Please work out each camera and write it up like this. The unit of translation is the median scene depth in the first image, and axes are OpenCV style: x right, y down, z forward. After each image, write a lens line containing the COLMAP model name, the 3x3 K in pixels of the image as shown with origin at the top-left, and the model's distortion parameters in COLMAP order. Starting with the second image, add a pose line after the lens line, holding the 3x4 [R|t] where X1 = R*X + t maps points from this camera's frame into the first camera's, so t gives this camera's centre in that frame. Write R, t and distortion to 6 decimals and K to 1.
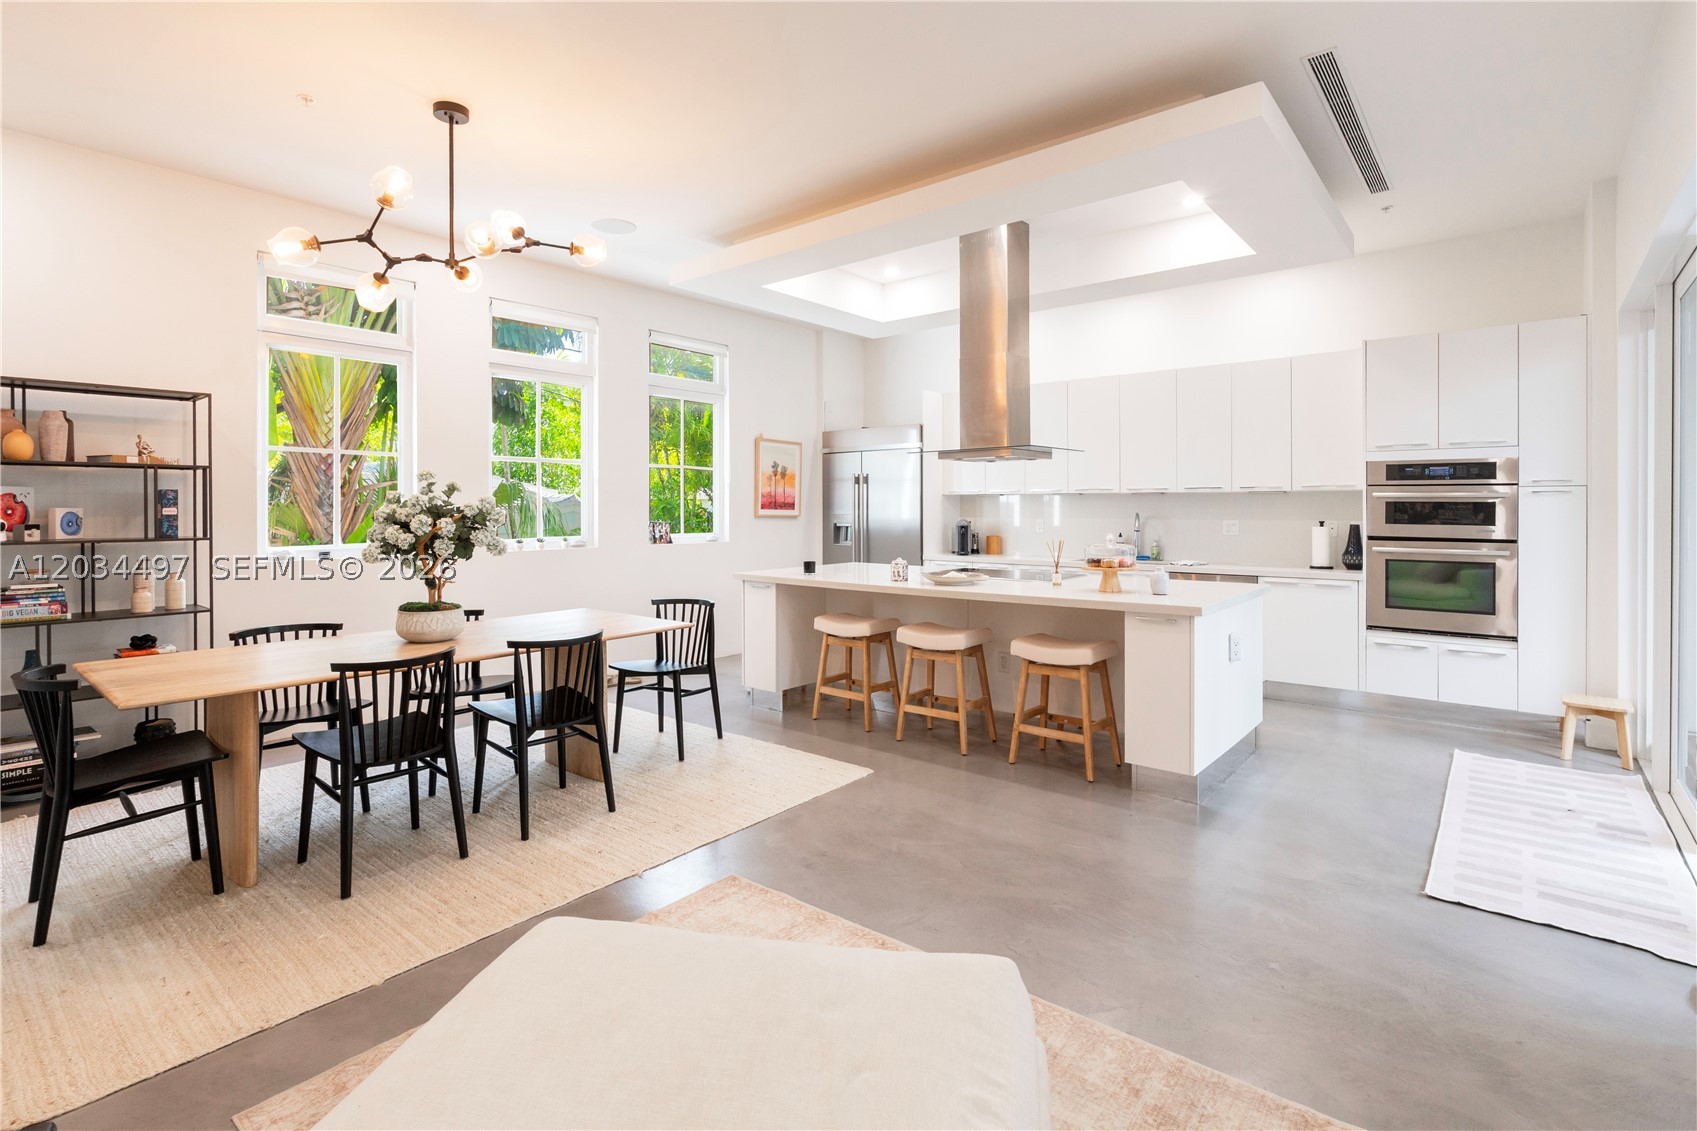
lens RADIAL K [[817.5, 0, 846.0], [0, 817.5, 512.2], [0, 0, 1]] dist [0.003233, 0.000487]
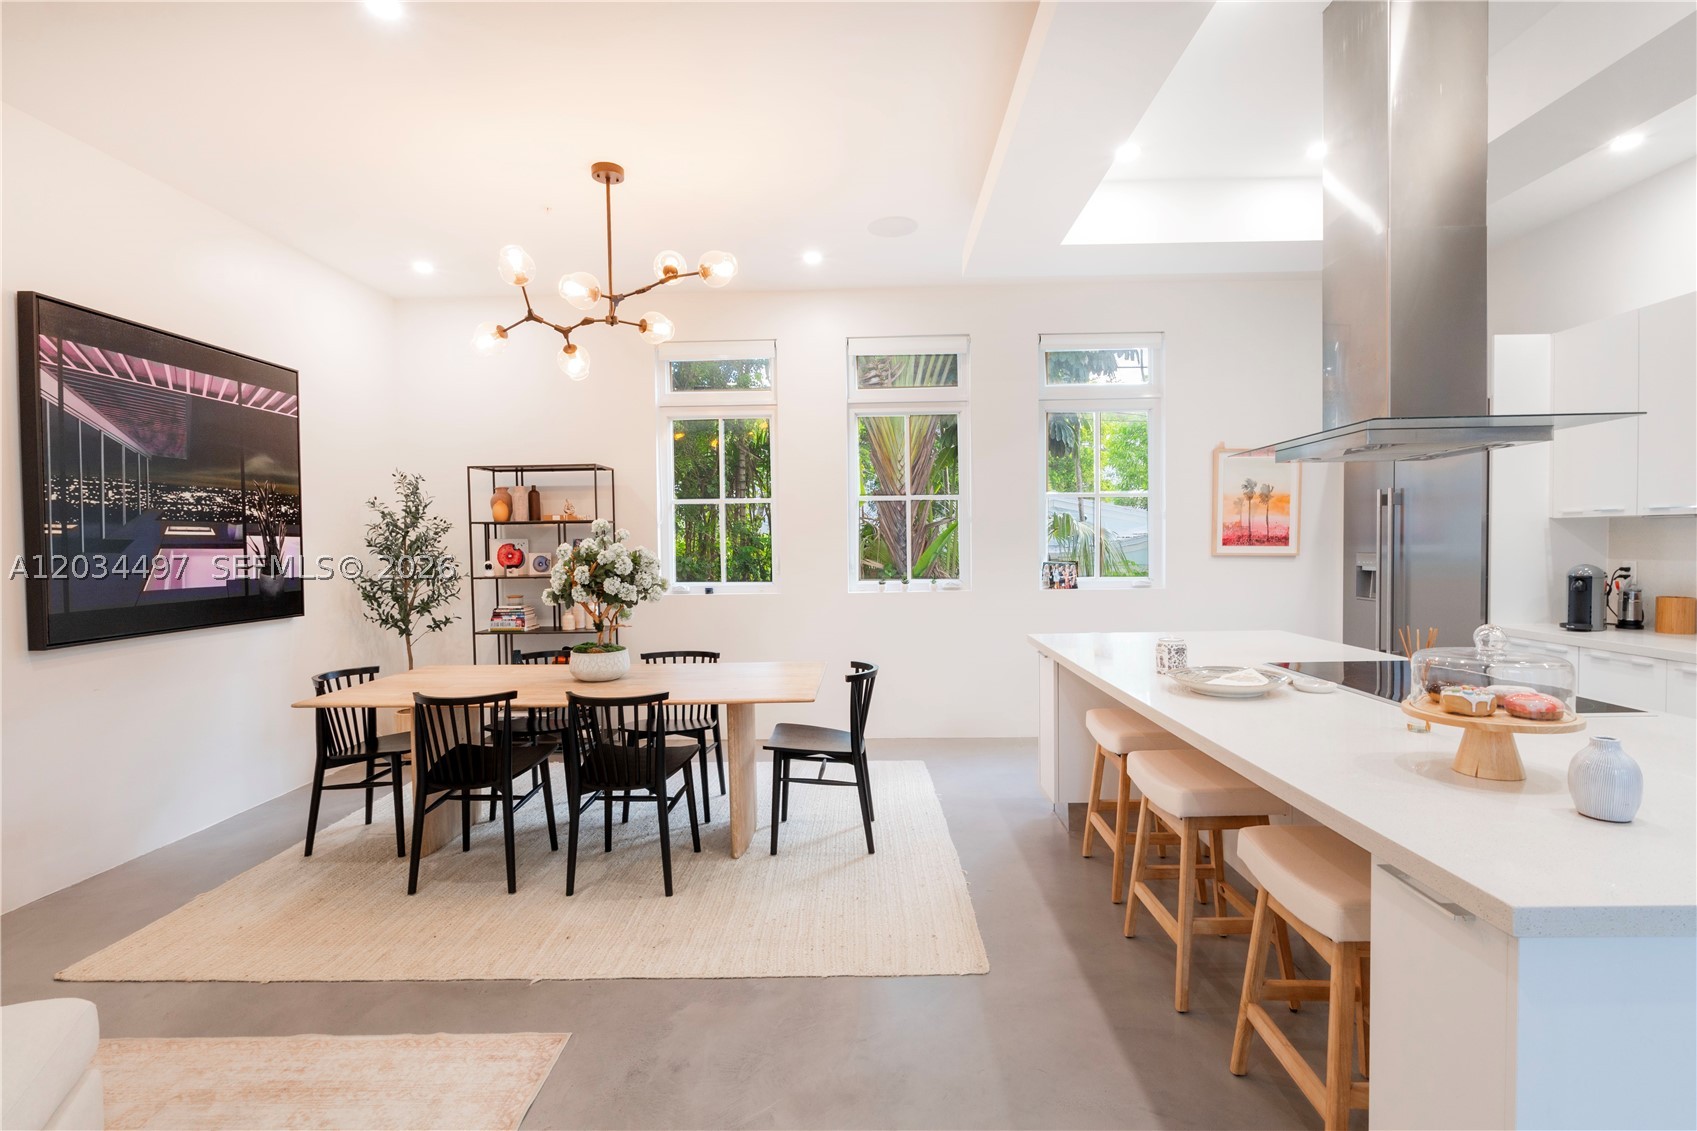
lens RADIAL K [[783.2, 0, 845.6], [0, 783.2, 564.0], [0, 0, 1]] dist [-0.005127, 0.000201]
pose [[0.623630, 0.014056, -0.781594, 0.370158], [0.009064, 0.999641, 0.025209, -0.012853], [0.781667, -0.022805, 0.623278, 0.463451]]
